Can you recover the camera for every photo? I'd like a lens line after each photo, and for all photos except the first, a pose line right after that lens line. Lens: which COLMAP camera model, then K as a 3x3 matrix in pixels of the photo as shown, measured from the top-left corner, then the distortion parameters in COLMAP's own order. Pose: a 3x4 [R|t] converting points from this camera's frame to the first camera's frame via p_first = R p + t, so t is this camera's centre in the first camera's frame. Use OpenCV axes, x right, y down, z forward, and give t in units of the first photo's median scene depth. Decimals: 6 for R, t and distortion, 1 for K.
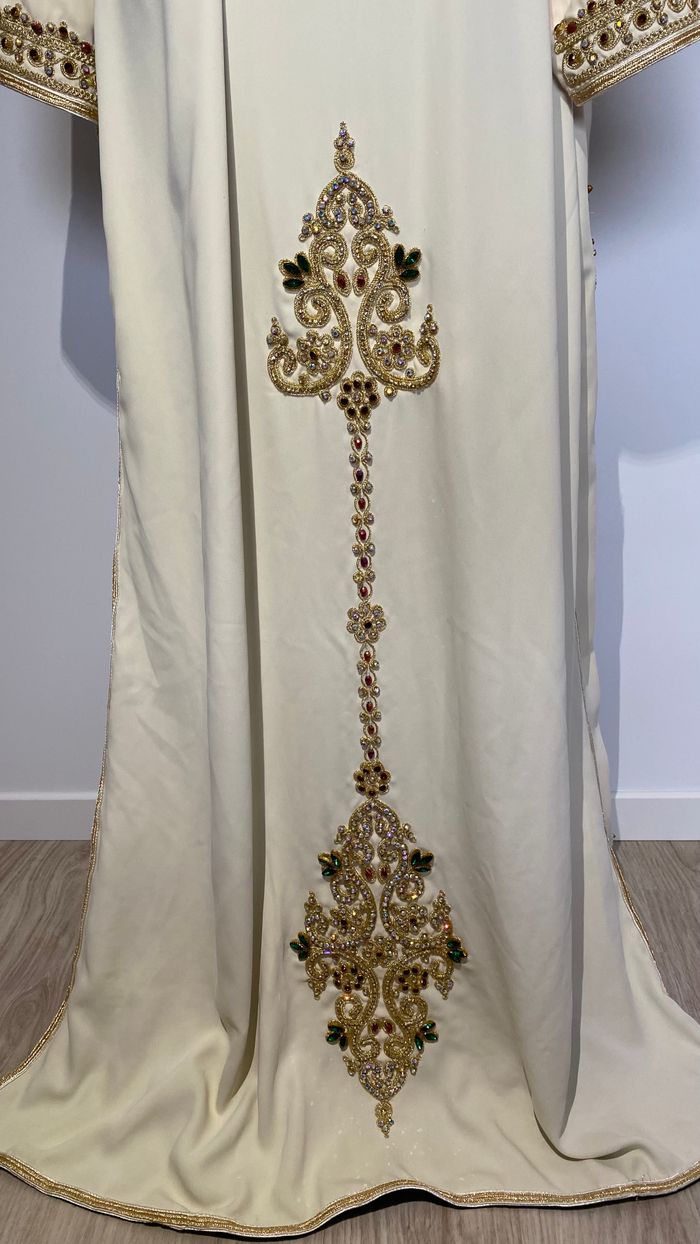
lens RADIAL K [[977.3, 0, 350.0], [0, 977.3, 622.0], [0, 0, 1]] dist [0.142882, -0.240689]
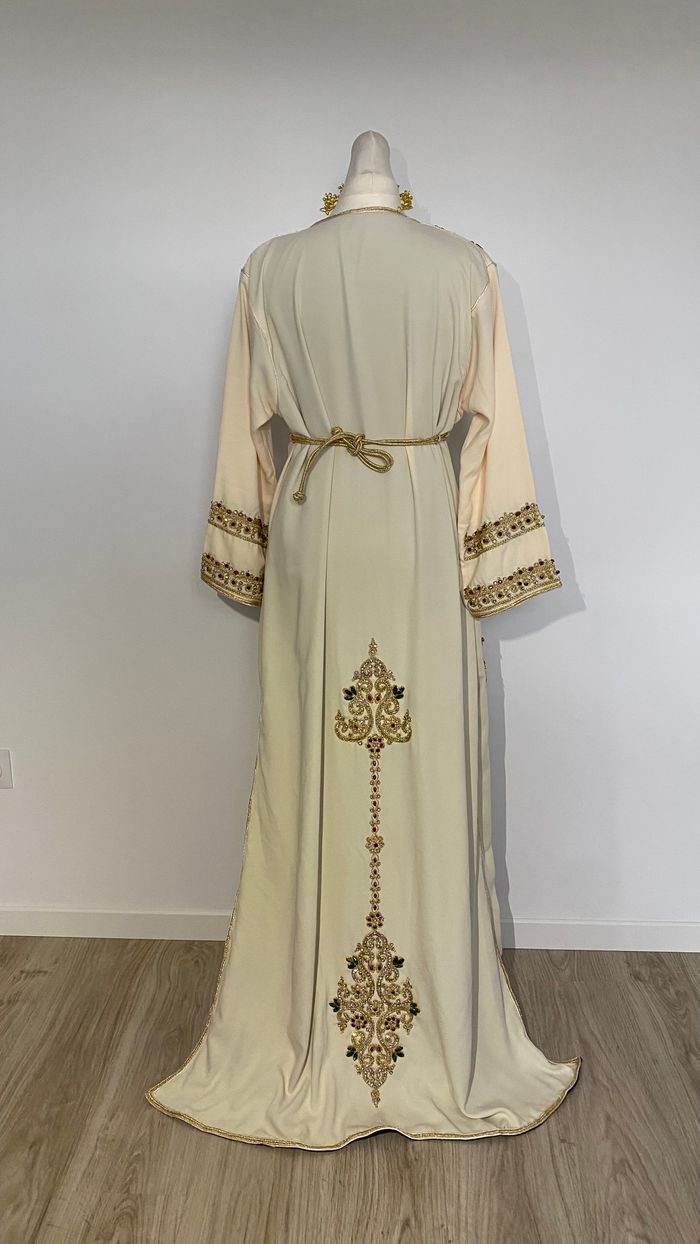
lens RADIAL K [[896.6, 0, 350.0], [0, 896.6, 622.0], [0, 0, 1]] dist [-0.000095, -0.001381]
pose [[0.999342, 0.031439, 0.018086, -0.082293], [-0.029095, 0.992611, -0.117797, -0.231525], [-0.021655, 0.117194, 0.992873, -0.913418]]
